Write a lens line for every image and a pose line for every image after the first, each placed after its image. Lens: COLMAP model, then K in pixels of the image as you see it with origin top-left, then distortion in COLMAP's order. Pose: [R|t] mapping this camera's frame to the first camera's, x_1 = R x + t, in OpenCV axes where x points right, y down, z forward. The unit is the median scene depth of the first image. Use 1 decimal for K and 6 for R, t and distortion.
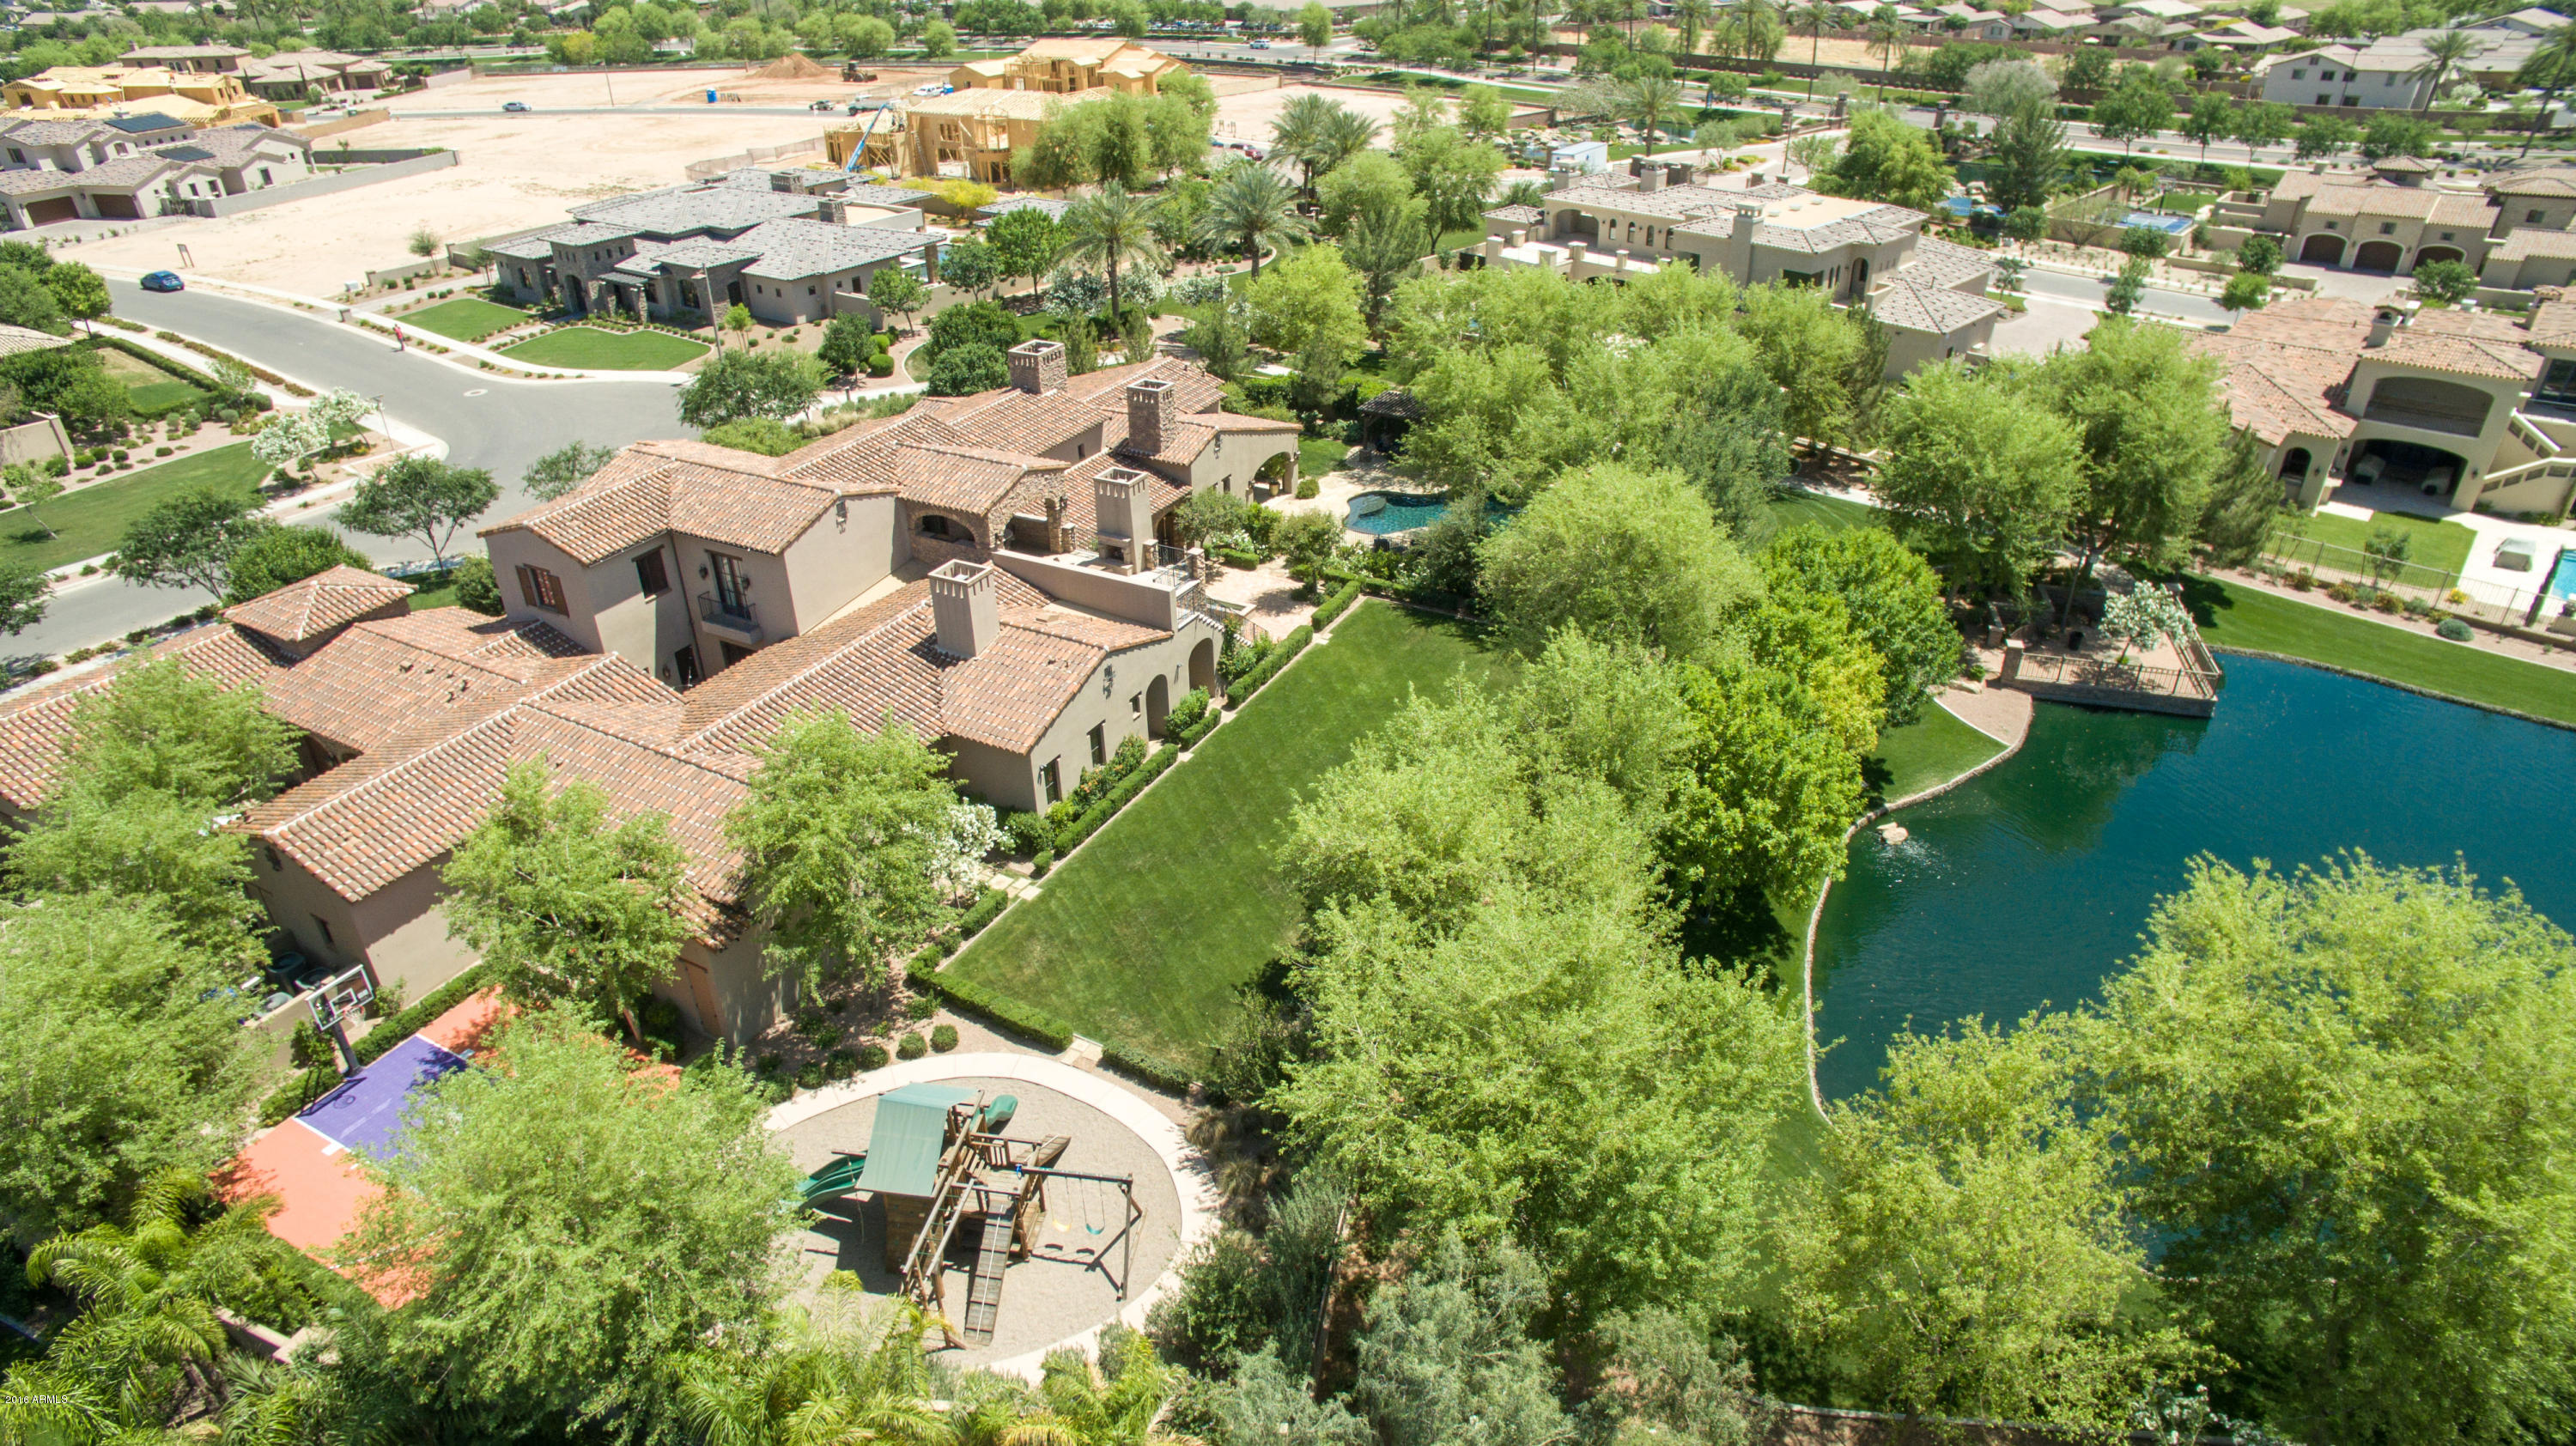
lens RADIAL K [[1489.7, 0, 1283.1], [0, 1489.7, 717.2], [0, 0, 1]] dist [-0.123825, 0.087966]
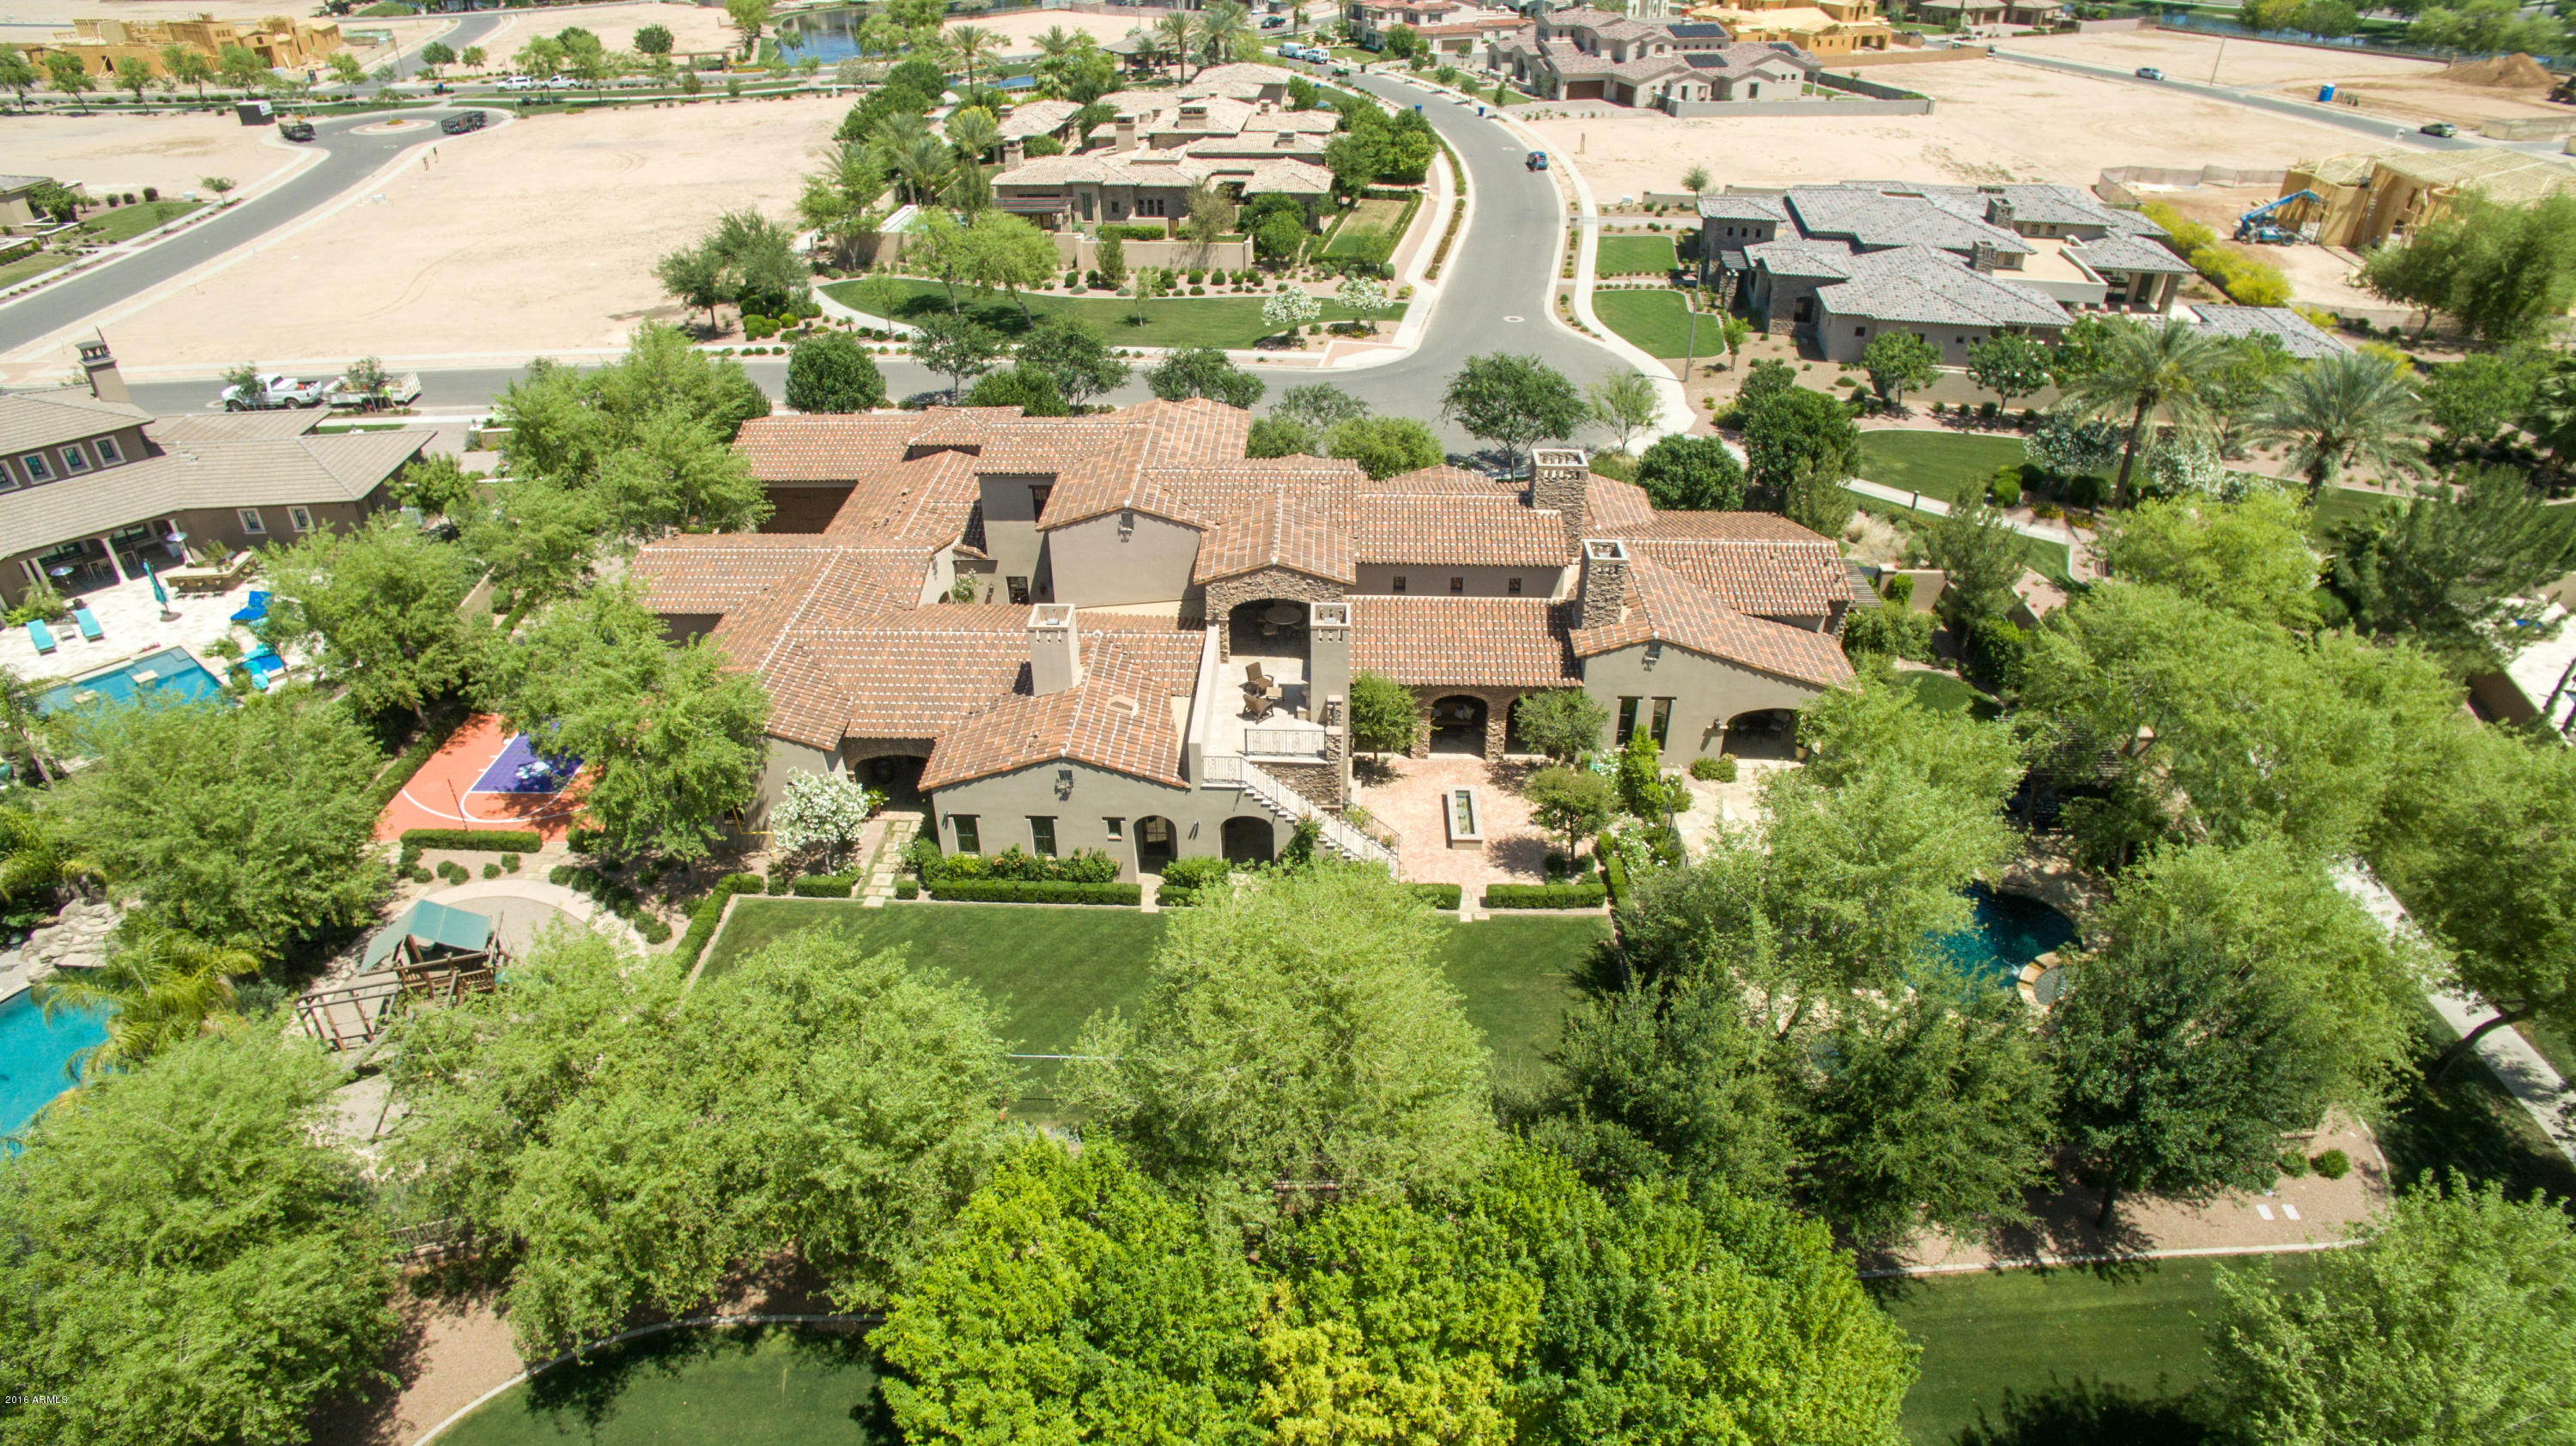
lens RADIAL K [[1489.7, 0, 1283.1], [0, 1489.7, 717.2], [0, 0, 1]] dist [-0.123825, 0.087966]
pose [[0.449084, 0.480107, -0.753539, 0.432650], [-0.445878, 0.851269, 0.276646, -0.260123], [0.774285, 0.211749, 0.596360, 0.357233]]
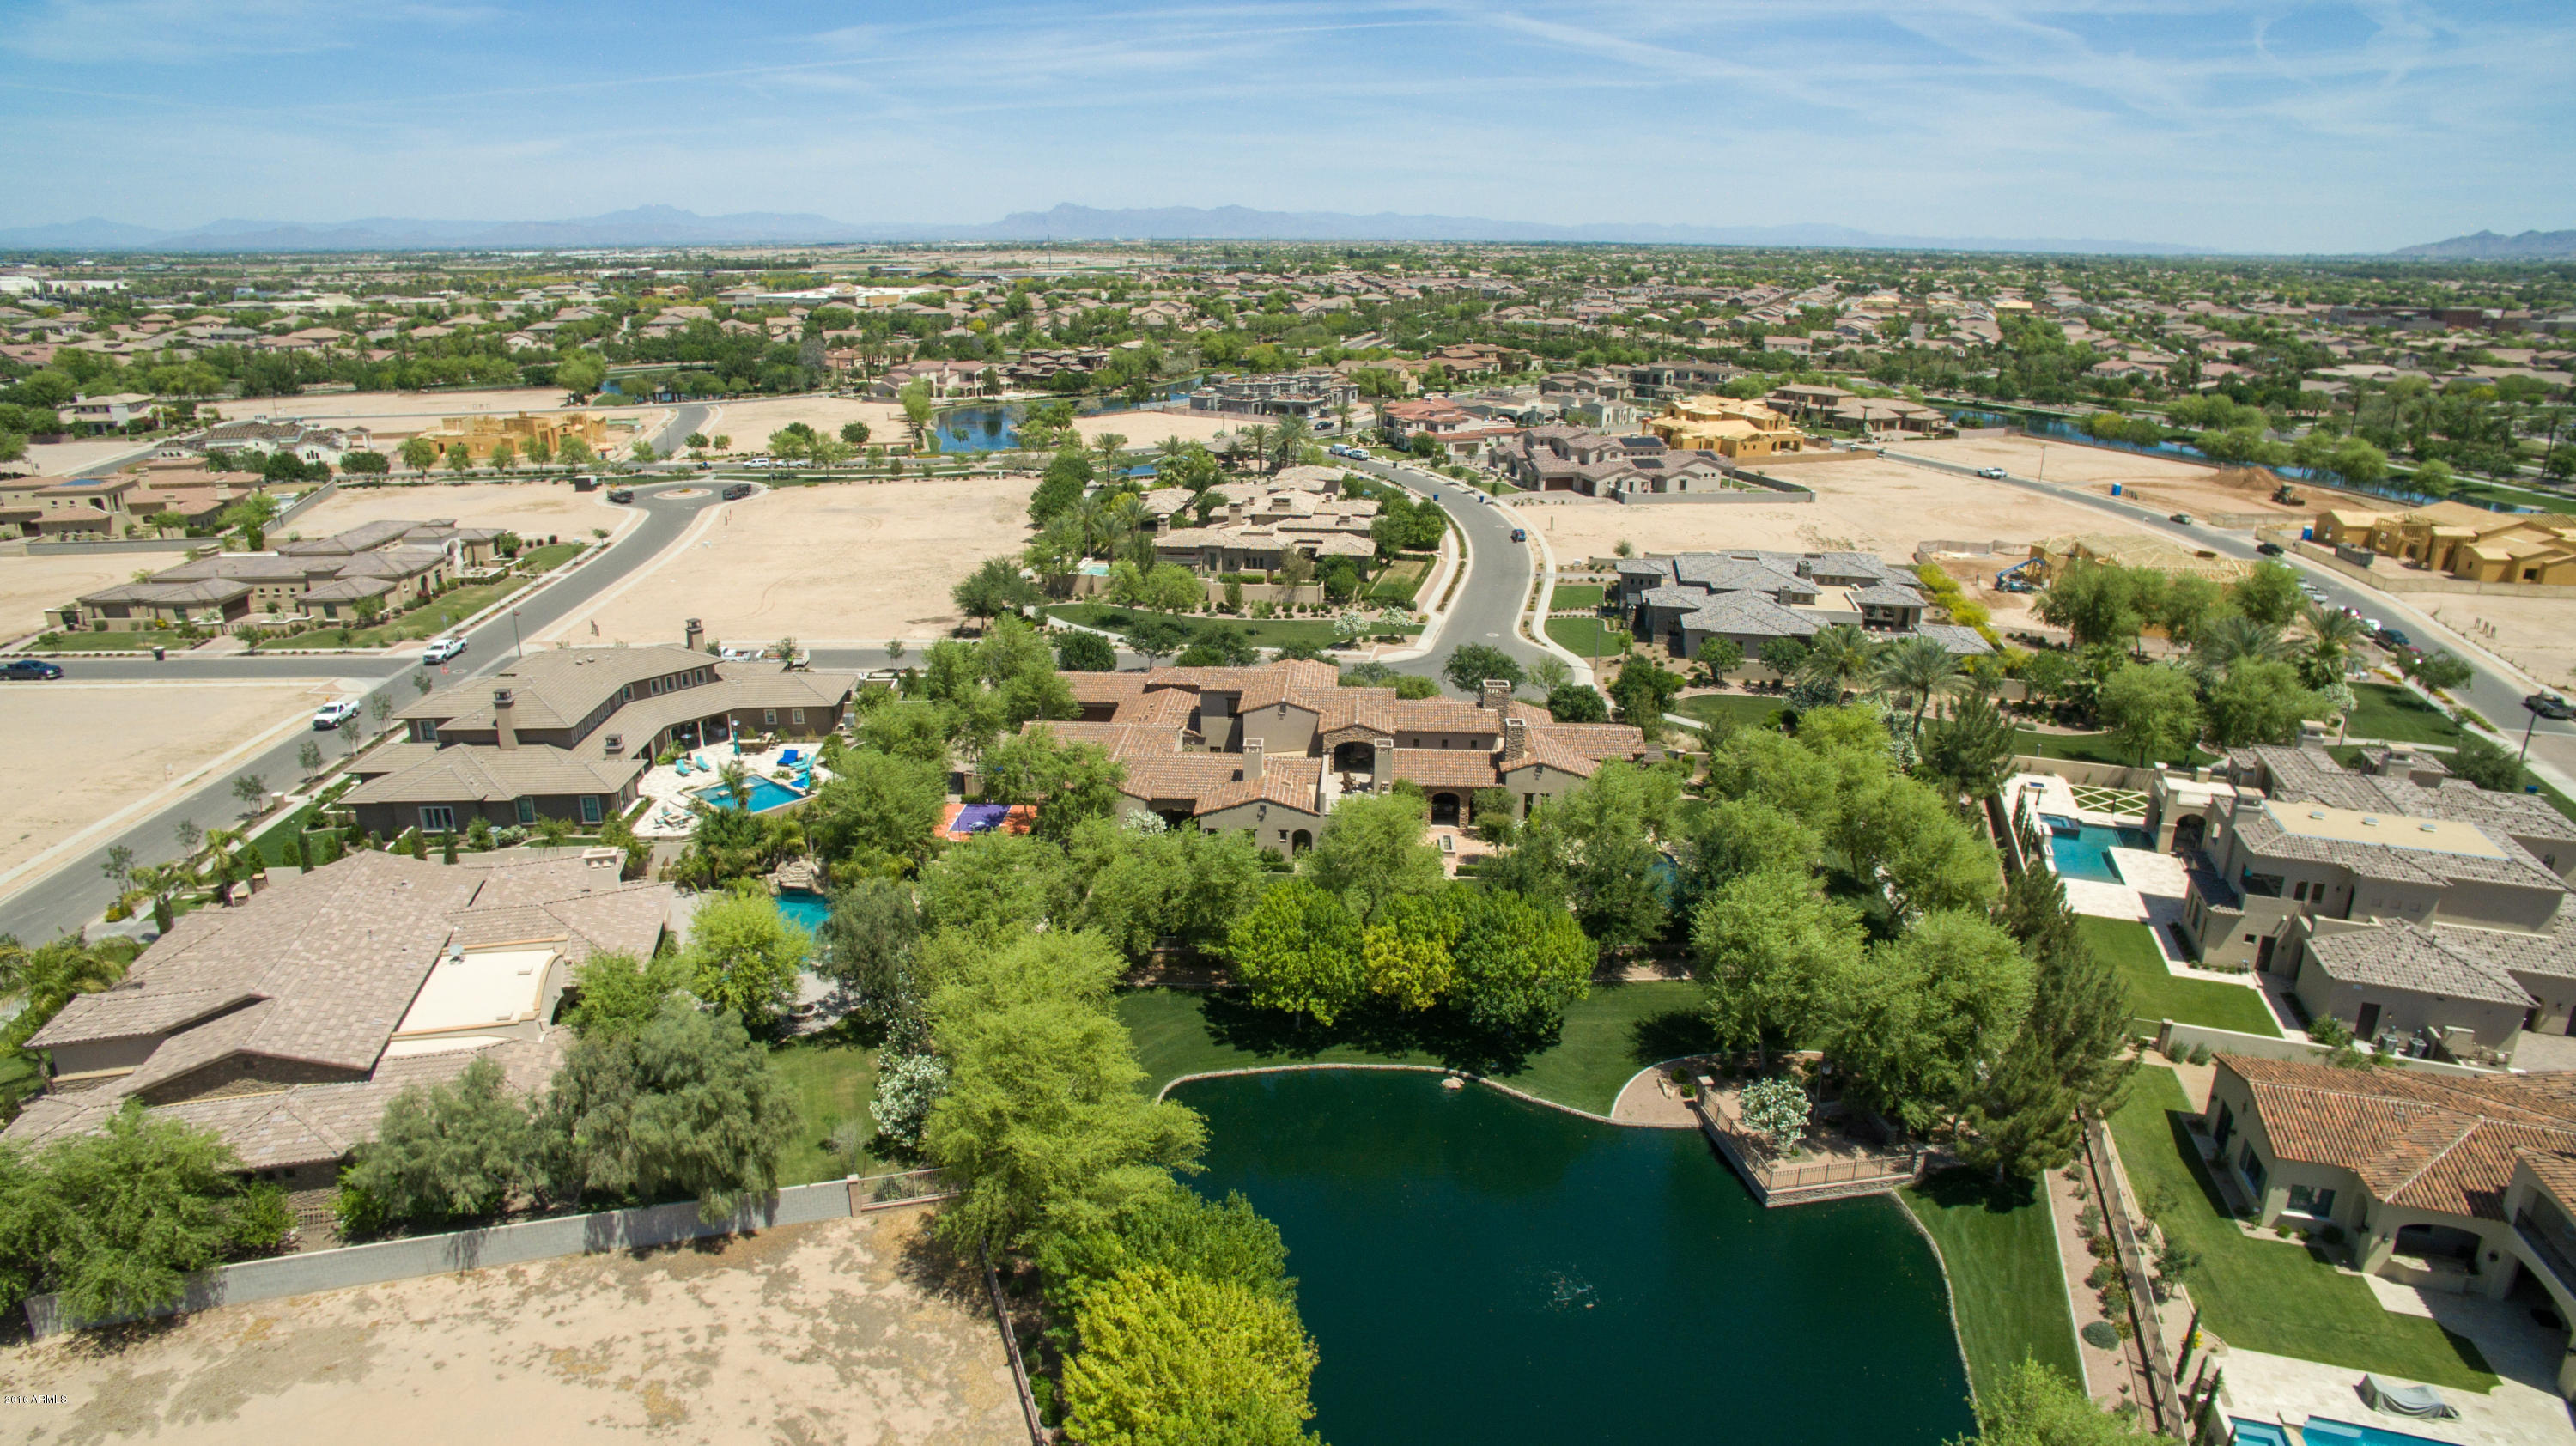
lens RADIAL K [[1489.7, 0, 1283.1], [0, 1489.7, 717.2], [0, 0, 1]] dist [-0.123825, 0.087966]
pose [[0.427897, 0.298938, -0.852960, 1.099351], [-0.458640, 0.885006, 0.080088, -0.217107], [0.778816, 0.356932, 0.515796, -0.067914]]
